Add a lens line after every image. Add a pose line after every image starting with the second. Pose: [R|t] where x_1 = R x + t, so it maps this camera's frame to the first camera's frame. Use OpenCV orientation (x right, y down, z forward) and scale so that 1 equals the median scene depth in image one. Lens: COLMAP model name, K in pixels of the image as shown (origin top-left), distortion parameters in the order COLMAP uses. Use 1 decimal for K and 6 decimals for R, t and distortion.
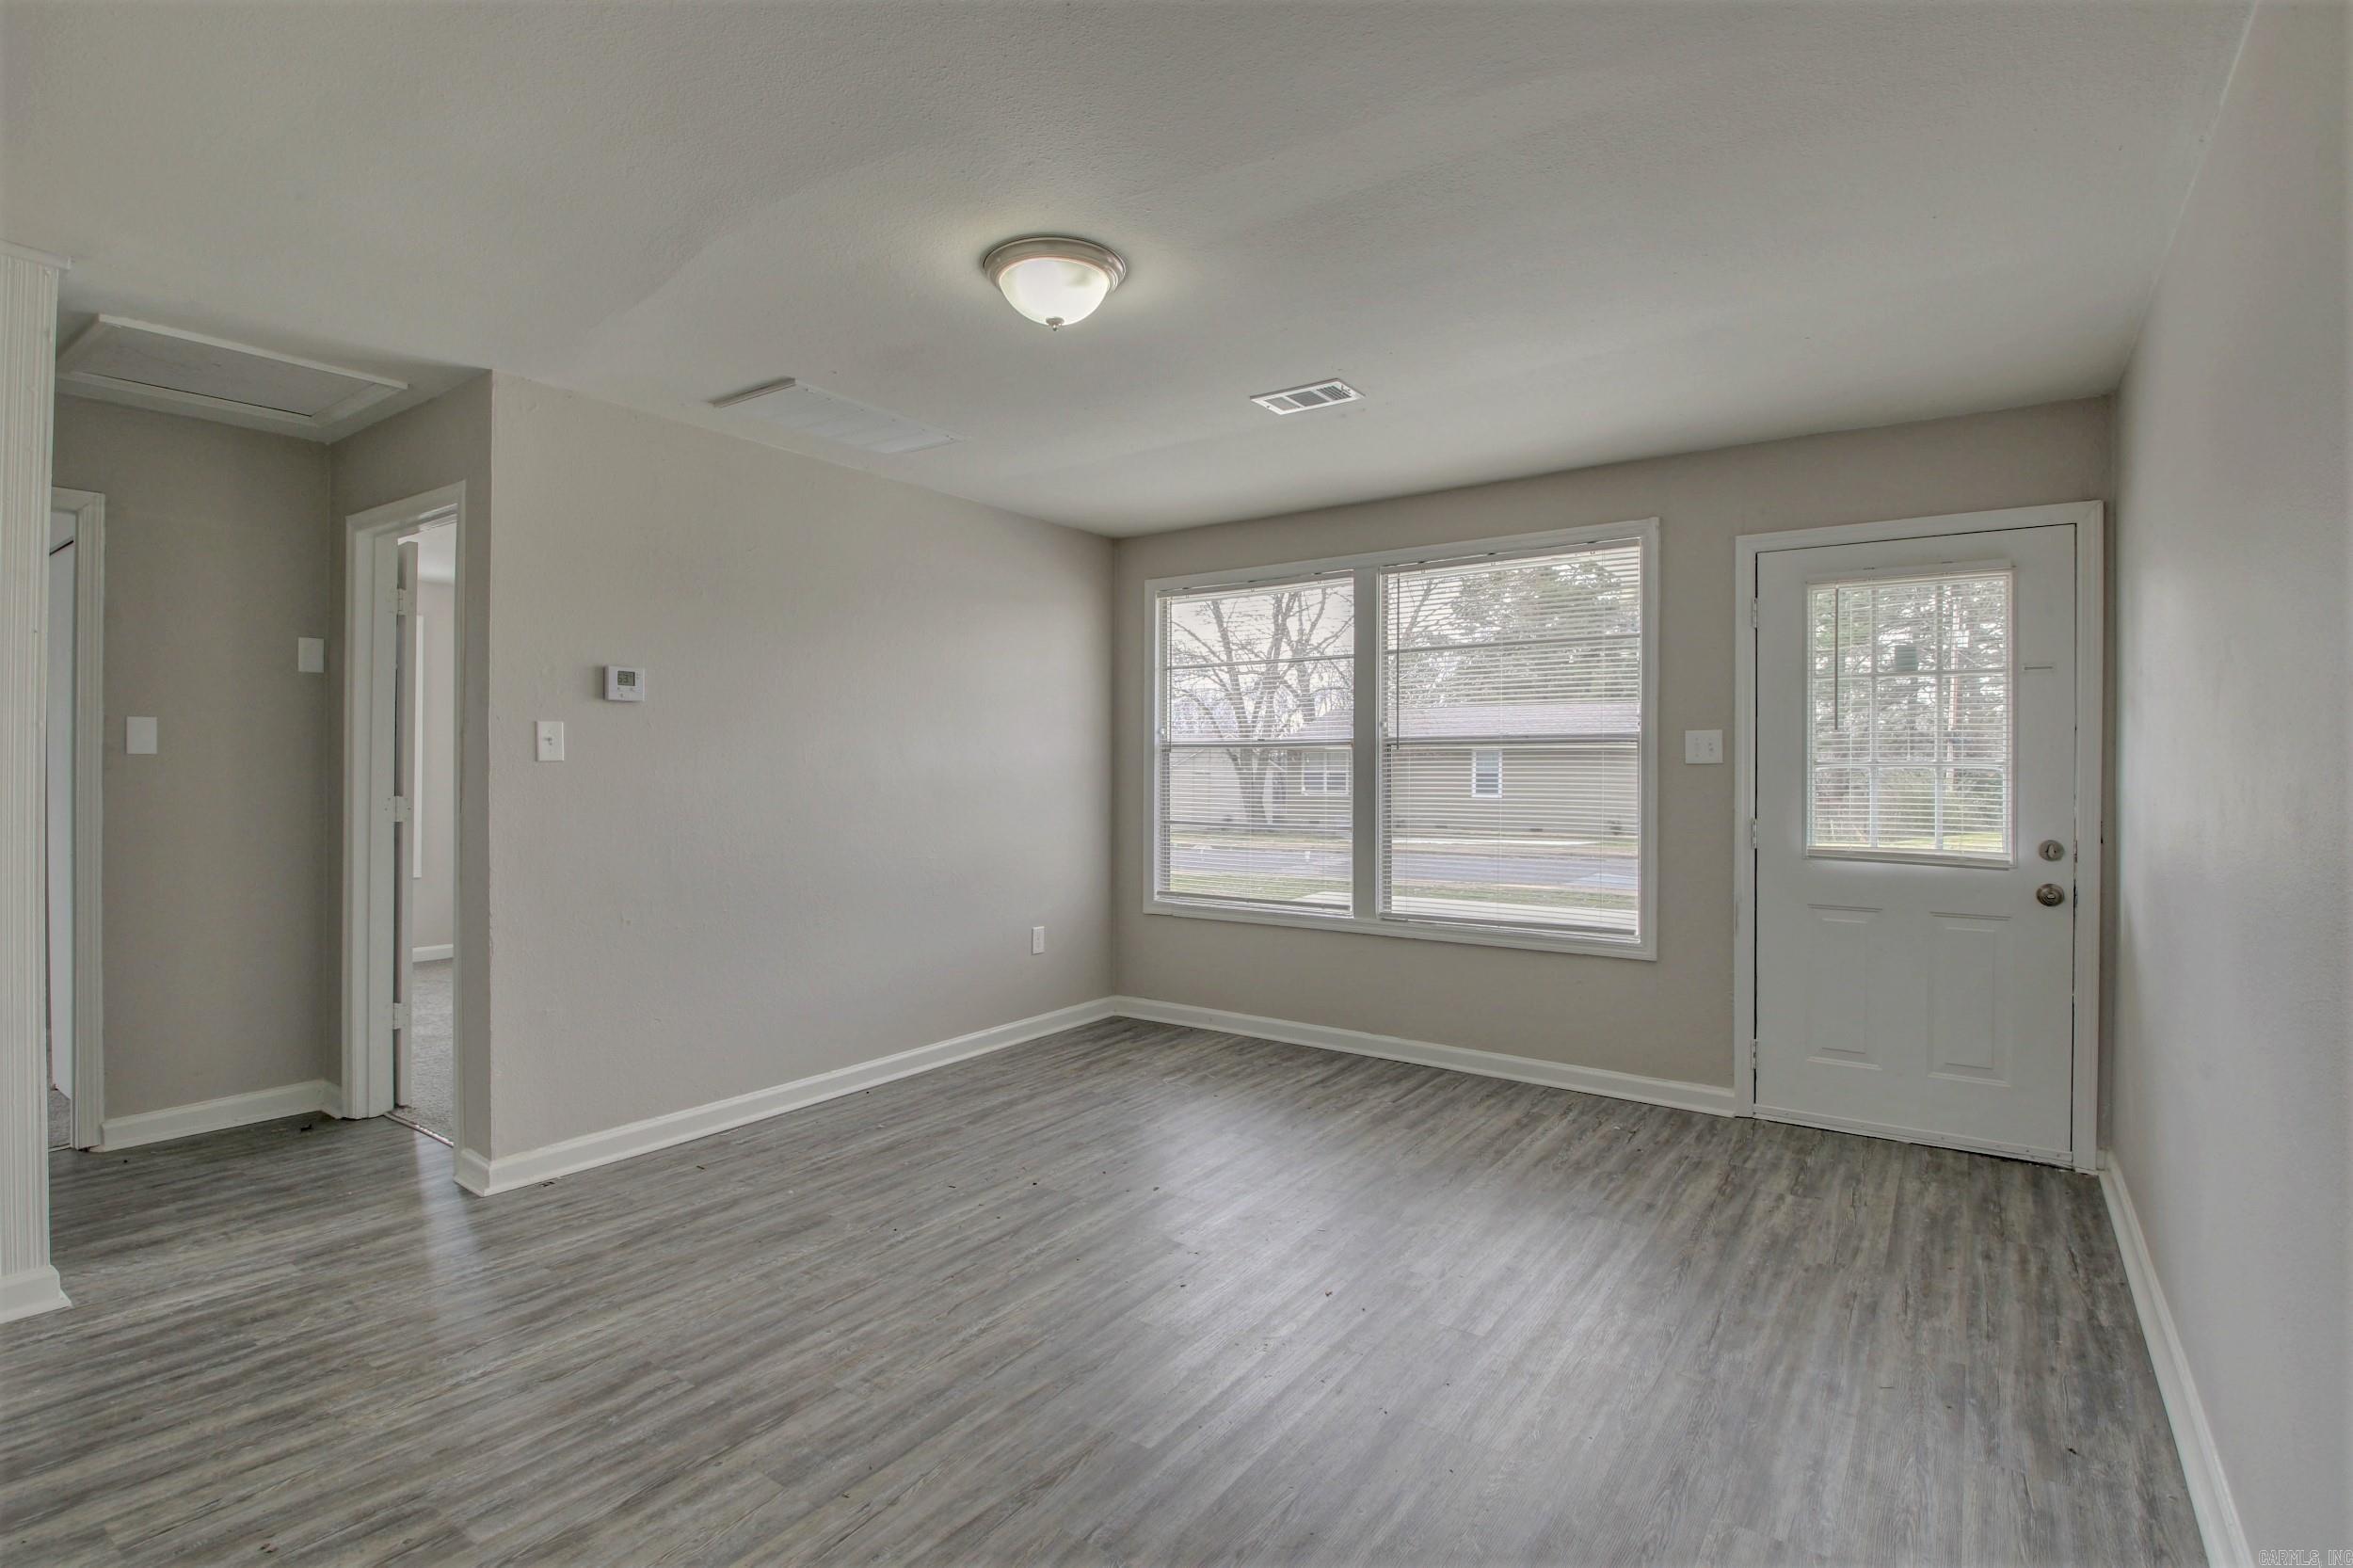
lens RADIAL K [[1129.3, 0, 1175.1], [0, 1129.3, 771.7], [0, 0, 1]] dist [0.034046, -0.031933]
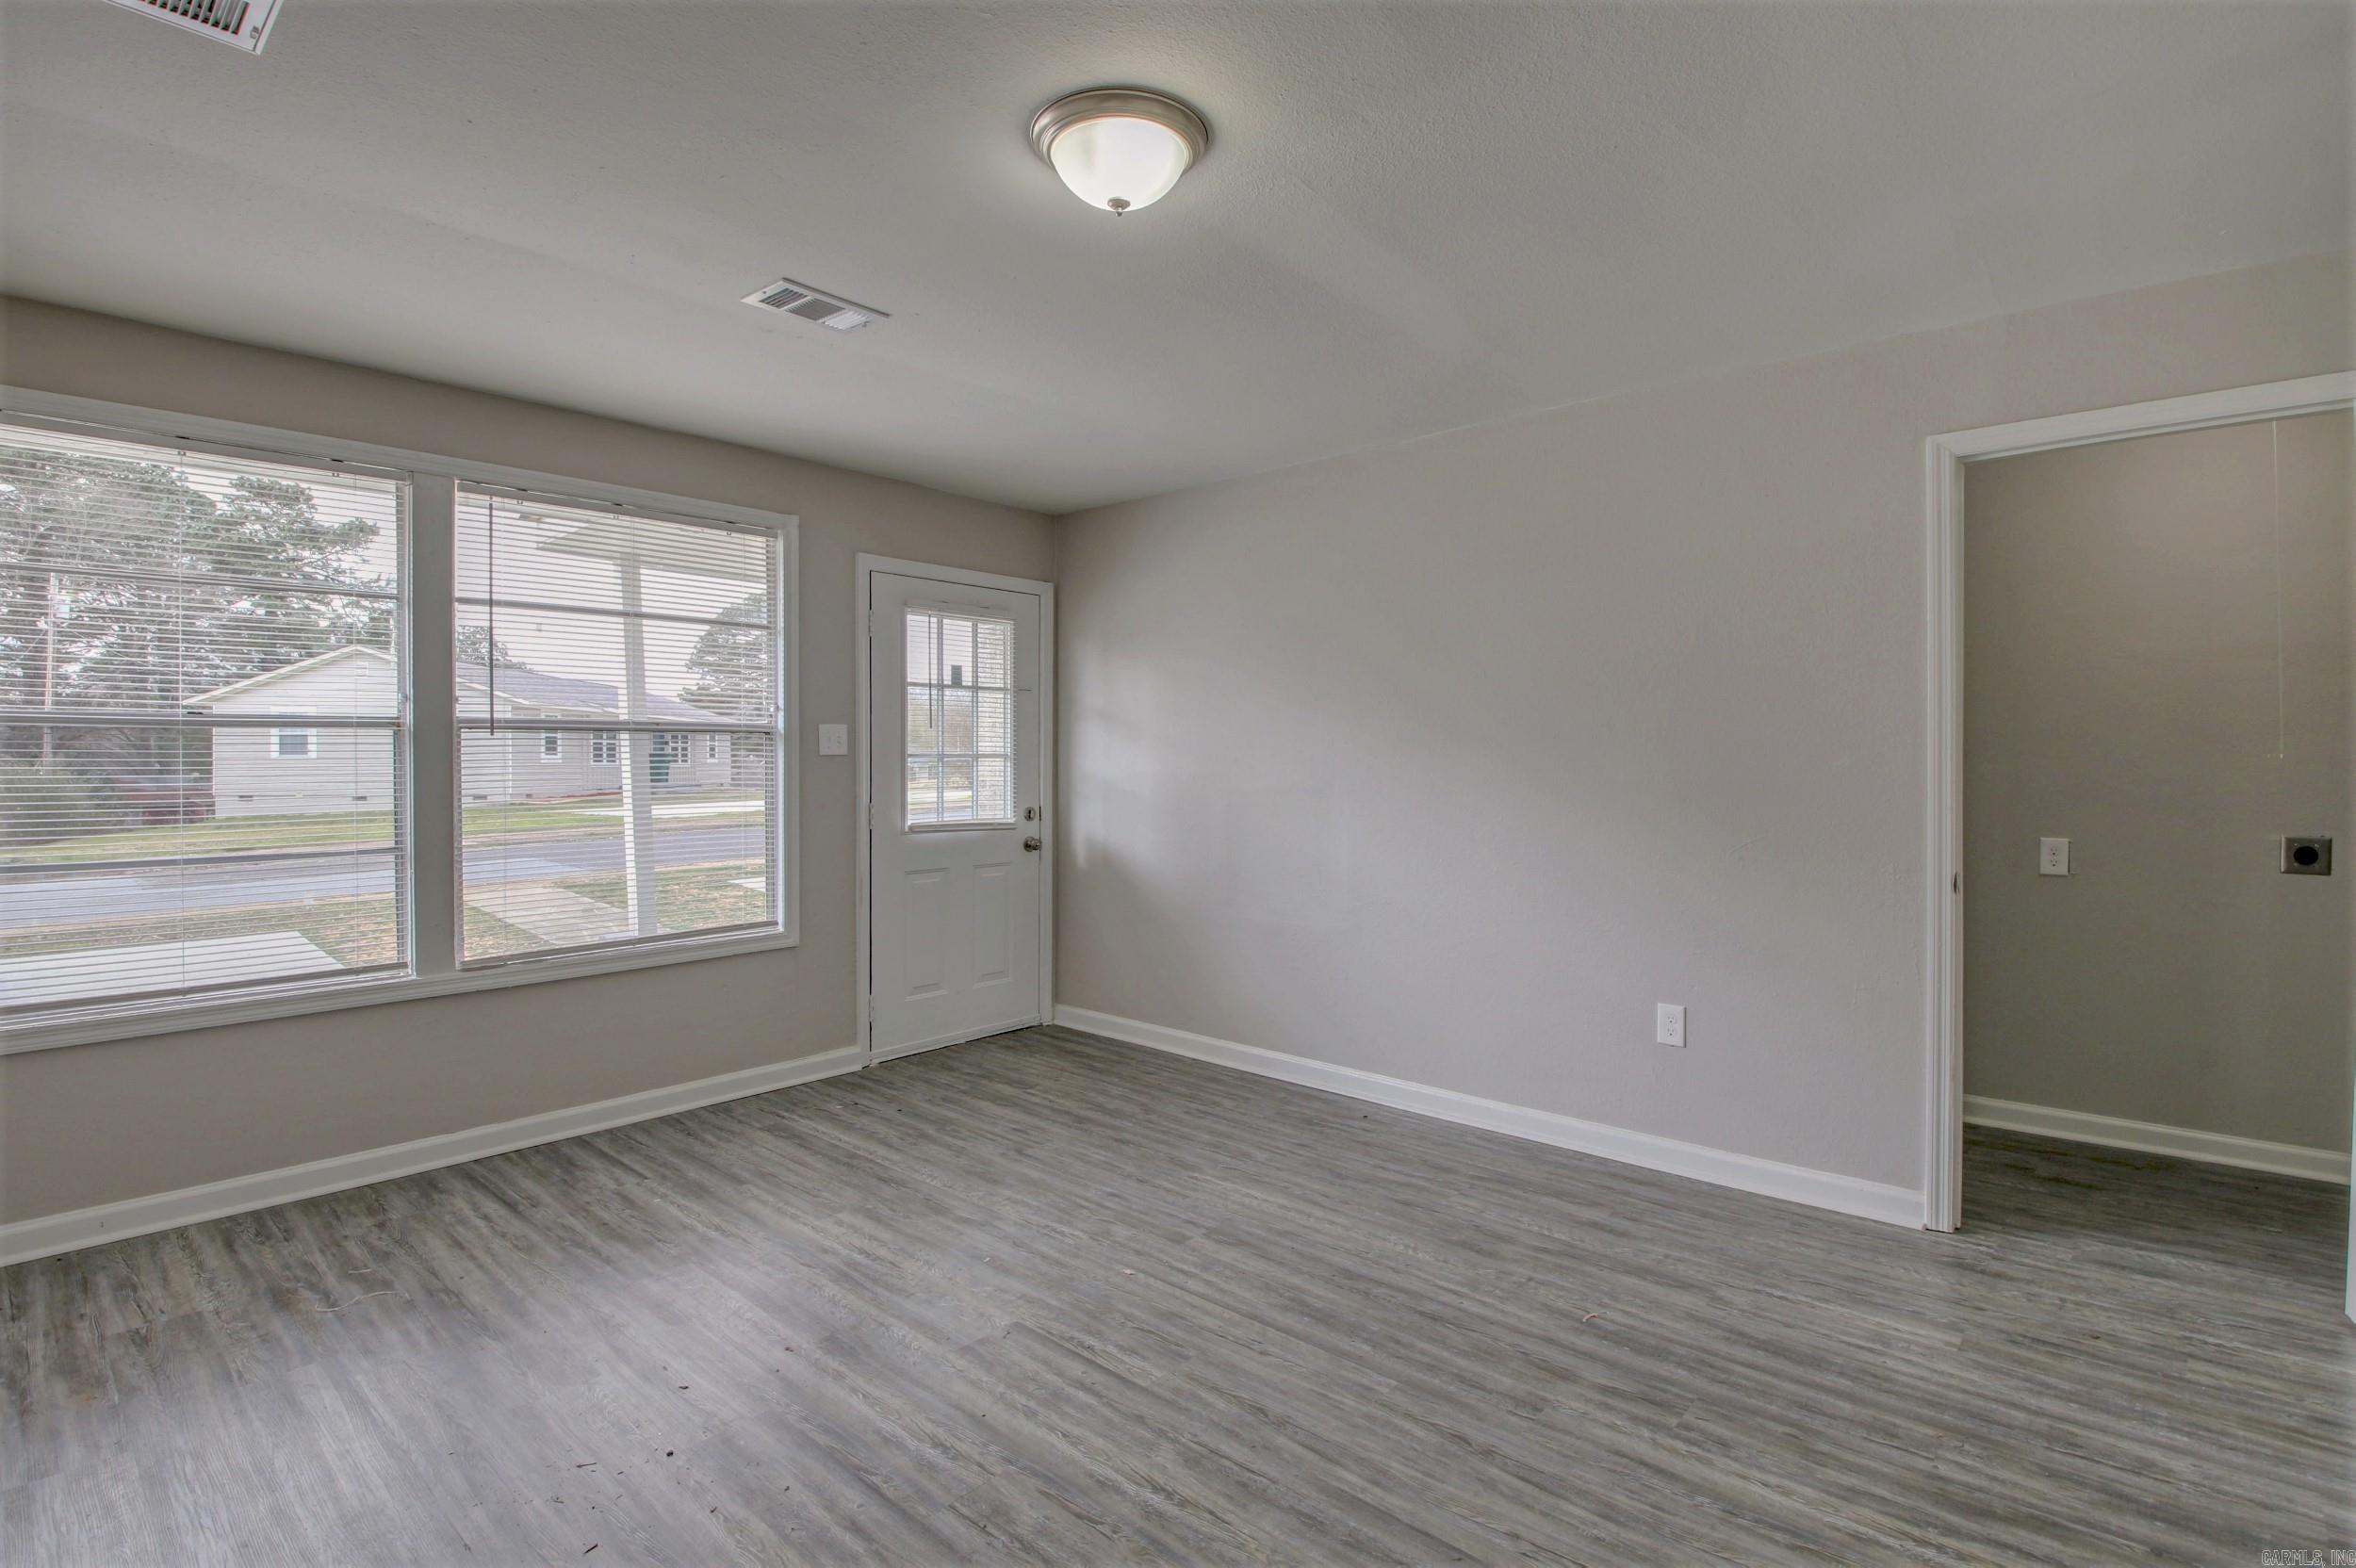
lens RADIAL K [[1130.7, 0, 1176.6], [0, 1130.7, 771.7], [0, 0, 1]] dist [0.034046, -0.031933]
pose [[0.114089, -0.015923, 0.993343, -0.659702], [0.002797, 0.999873, 0.015706, -0.008520], [-0.993467, 0.000986, 0.114119, 0.633231]]
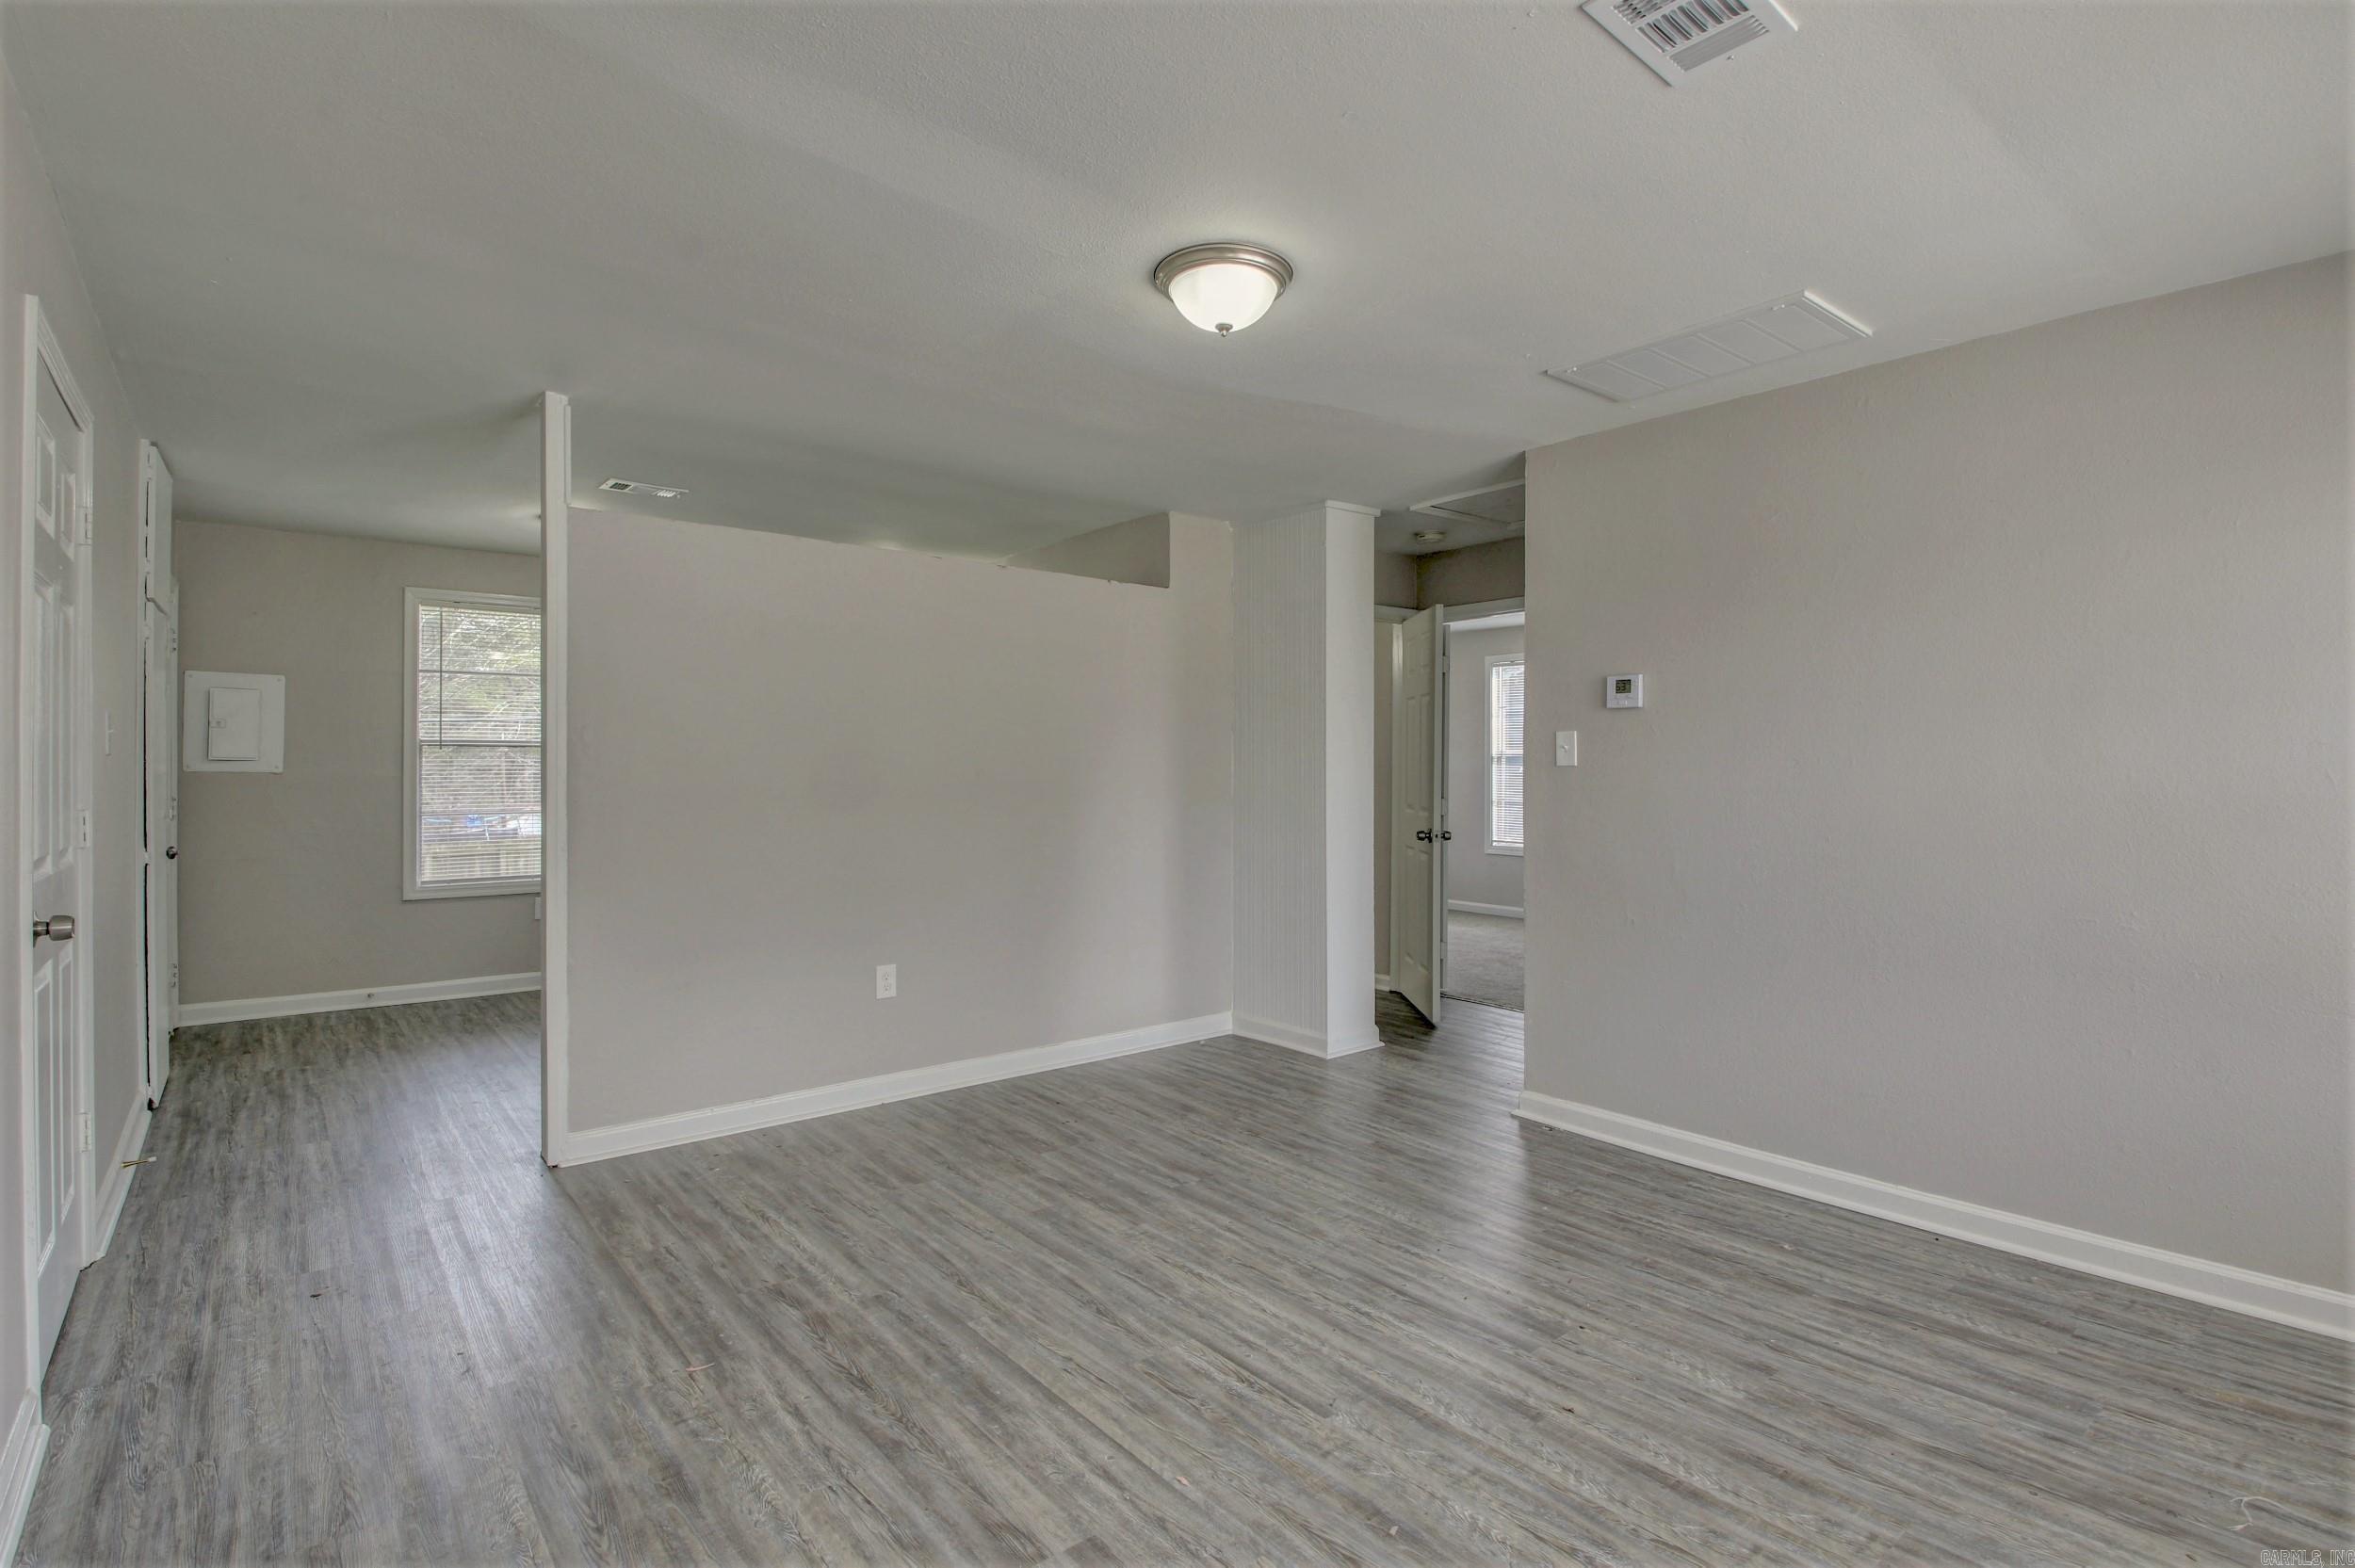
lens RADIAL K [[1130.1, 0, 1176.1], [0, 1130.1, 771.7], [0, 0, 1]] dist [0.034046, -0.031933]
pose [[-0.266051, -0.001537, -0.963958, 0.643253], [-0.006035, 0.999982, 0.000071, -0.001233], [0.963940, 0.005837, -0.266055, 0.898092]]
